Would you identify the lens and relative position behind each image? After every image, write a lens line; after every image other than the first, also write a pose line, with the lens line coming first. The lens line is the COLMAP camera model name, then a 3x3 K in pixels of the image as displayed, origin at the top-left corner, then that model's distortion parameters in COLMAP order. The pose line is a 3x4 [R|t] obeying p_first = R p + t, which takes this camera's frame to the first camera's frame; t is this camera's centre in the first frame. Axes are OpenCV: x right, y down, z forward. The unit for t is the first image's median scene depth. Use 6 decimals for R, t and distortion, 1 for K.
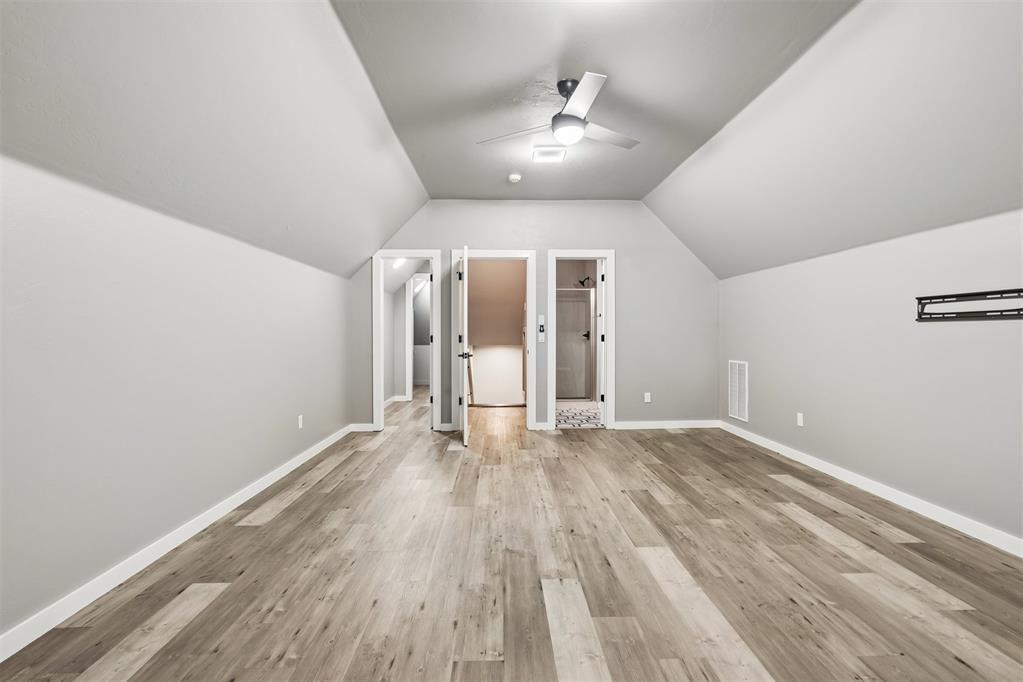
lens RADIAL K [[462.8, 0, 511.5], [0, 462.8, 341.0], [0, 0, 1]] dist [-0.002566, 0.000009]
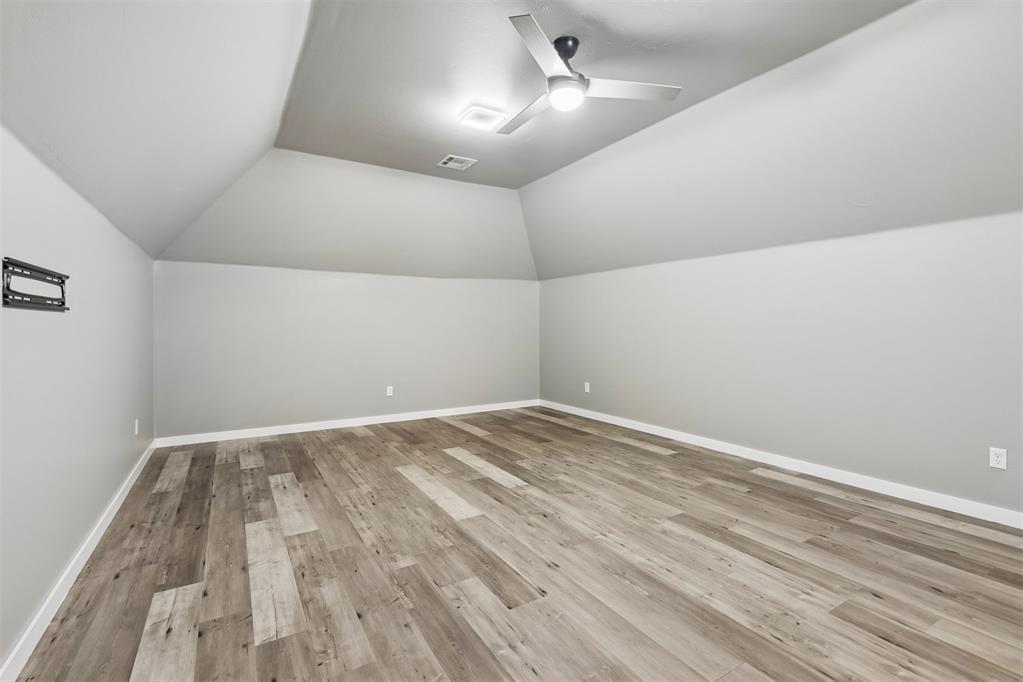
lens RADIAL K [[462.8, 0, 511.5], [0, 462.8, 341.0], [0, 0, 1]] dist [-0.002566, 0.000009]
pose [[-0.868805, 0.023542, -0.494595, 0.726182], [-0.001361, 0.998752, 0.049931, -0.034759], [0.495153, 0.044054, -0.867688, 1.912717]]
